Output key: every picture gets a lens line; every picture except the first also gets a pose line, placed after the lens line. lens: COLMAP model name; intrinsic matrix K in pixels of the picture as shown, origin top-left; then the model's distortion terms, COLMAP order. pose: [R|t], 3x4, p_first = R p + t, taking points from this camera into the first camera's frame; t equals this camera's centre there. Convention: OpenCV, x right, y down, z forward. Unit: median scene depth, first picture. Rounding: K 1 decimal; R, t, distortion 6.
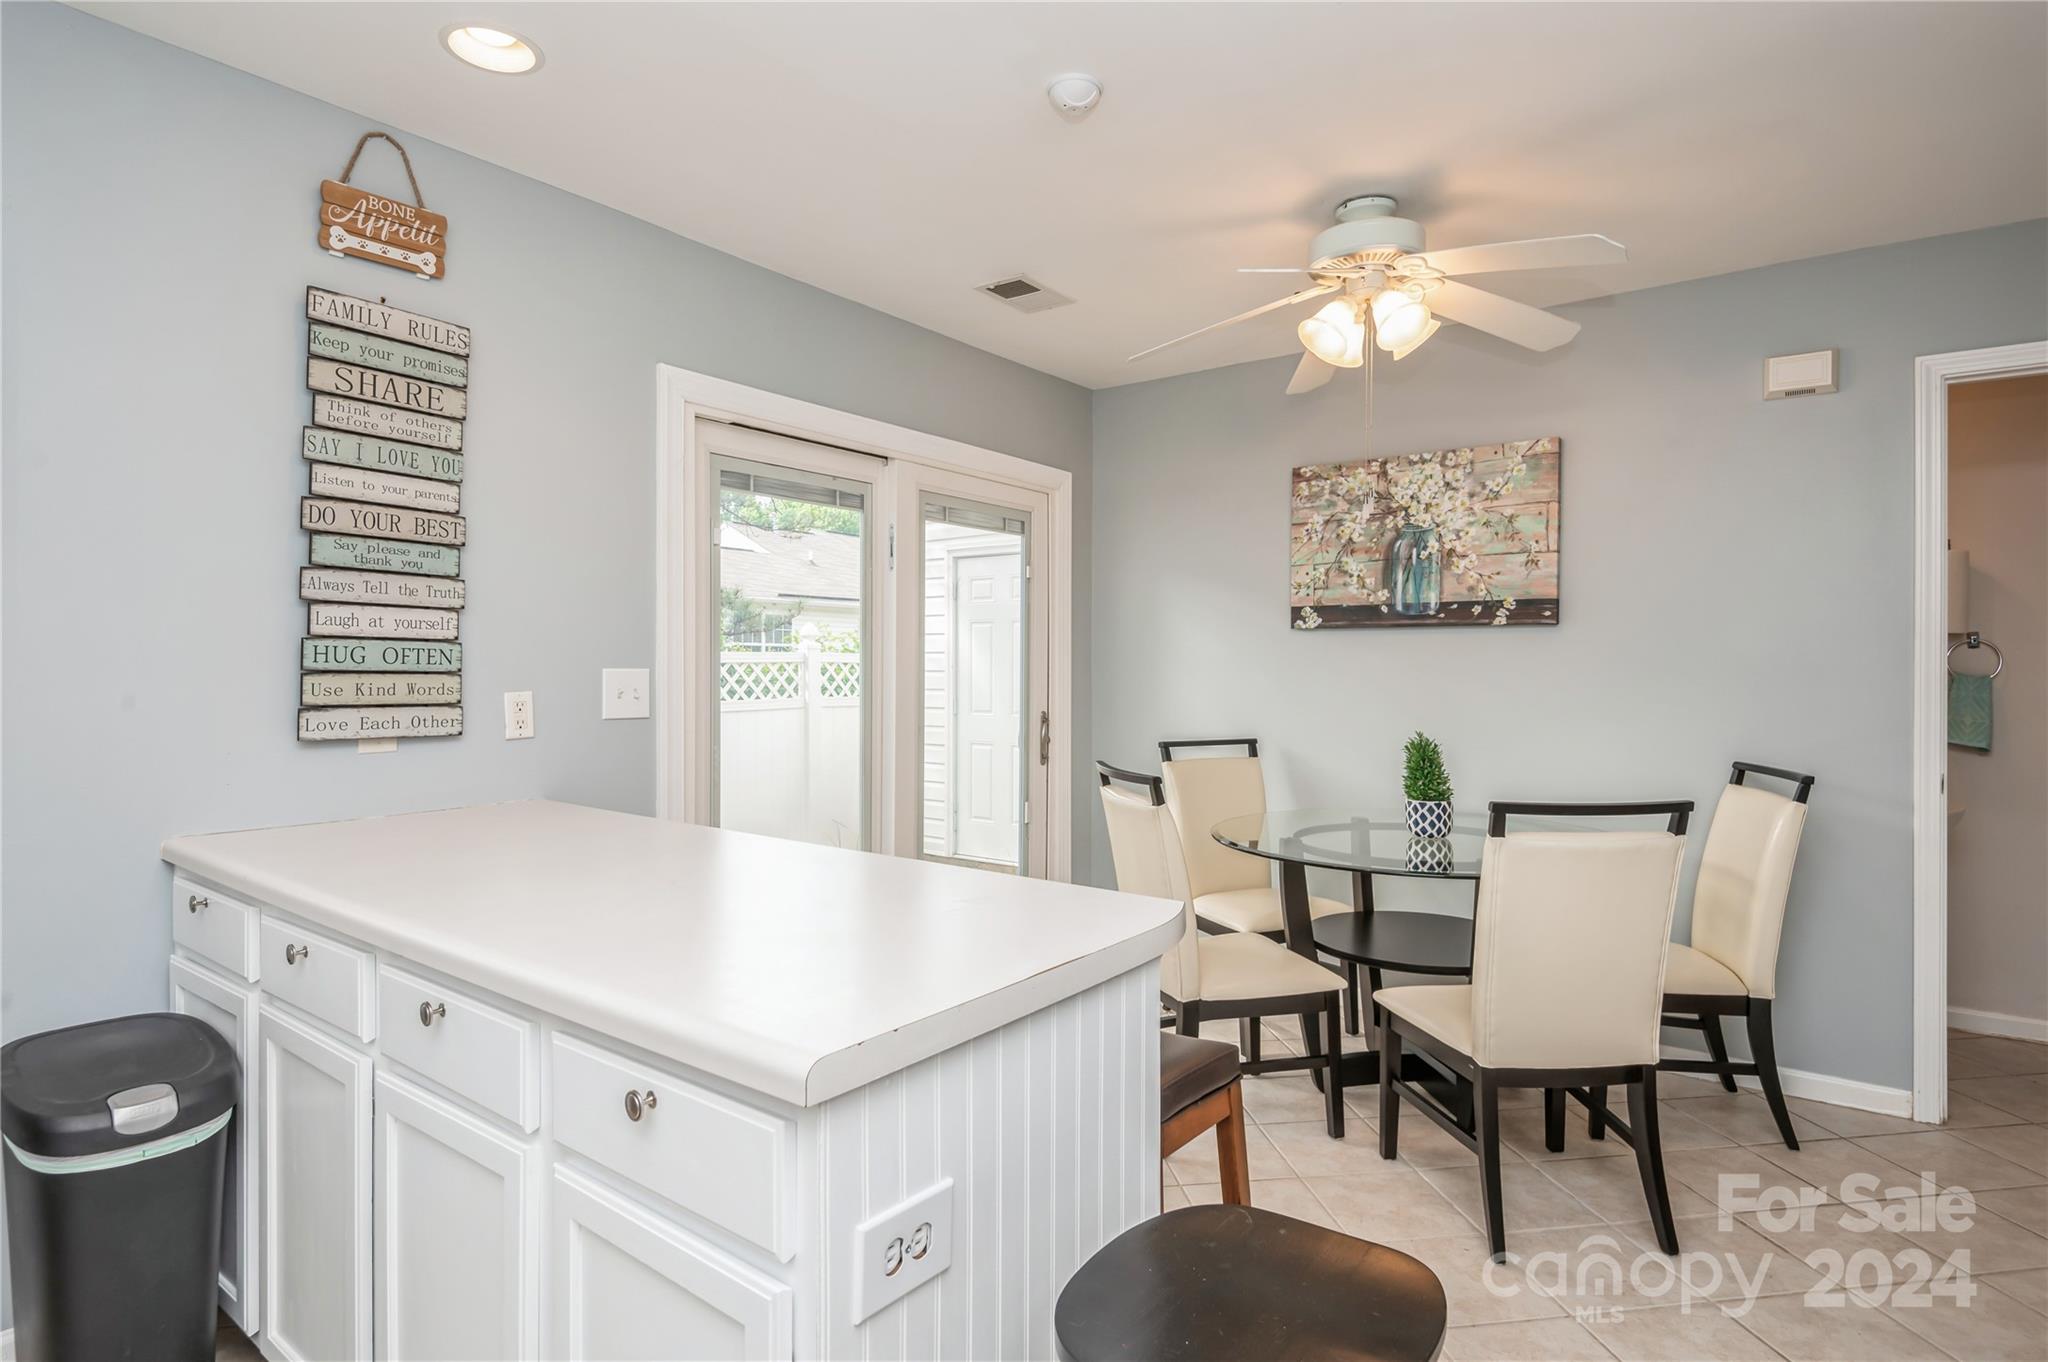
lens RADIAL K [[1057.5, 0, 1027.2], [0, 1057.5, 666.5], [0, 0, 1]] dist [0.019207, -0.024180]
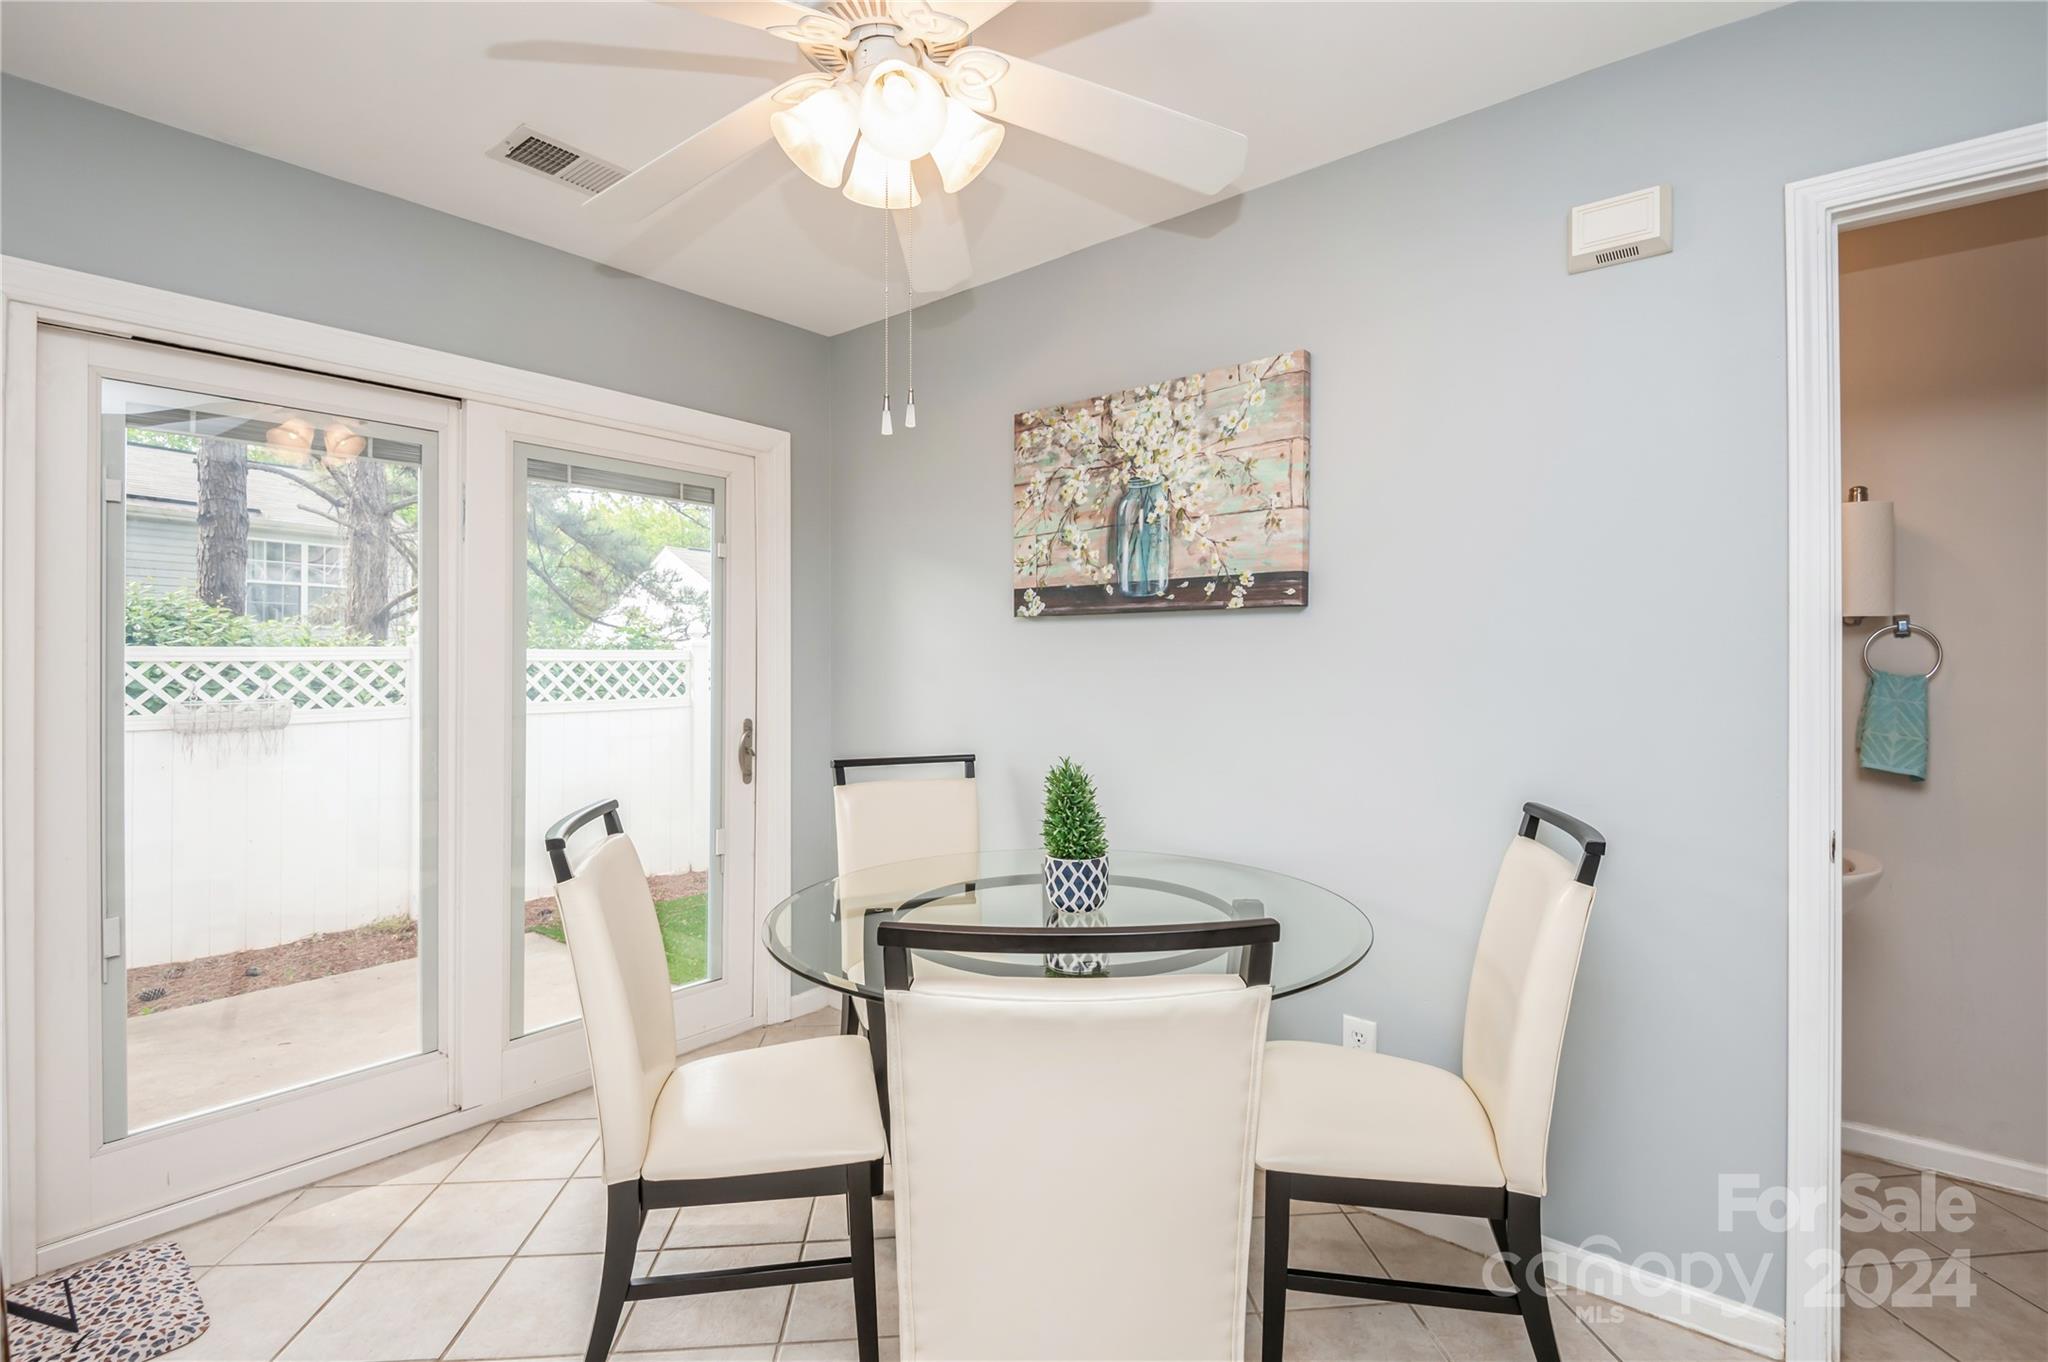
lens RADIAL K [[941.4, 0, 1024.9], [0, 941.4, 661.6], [0, 0, 1]] dist [0.017194, -0.021629]
pose [[0.998934, -0.002235, -0.046097, 0.315489], [0.002100, 0.999993, -0.002974, 0.000059], [0.046103, 0.002874, 0.998933, 0.319696]]
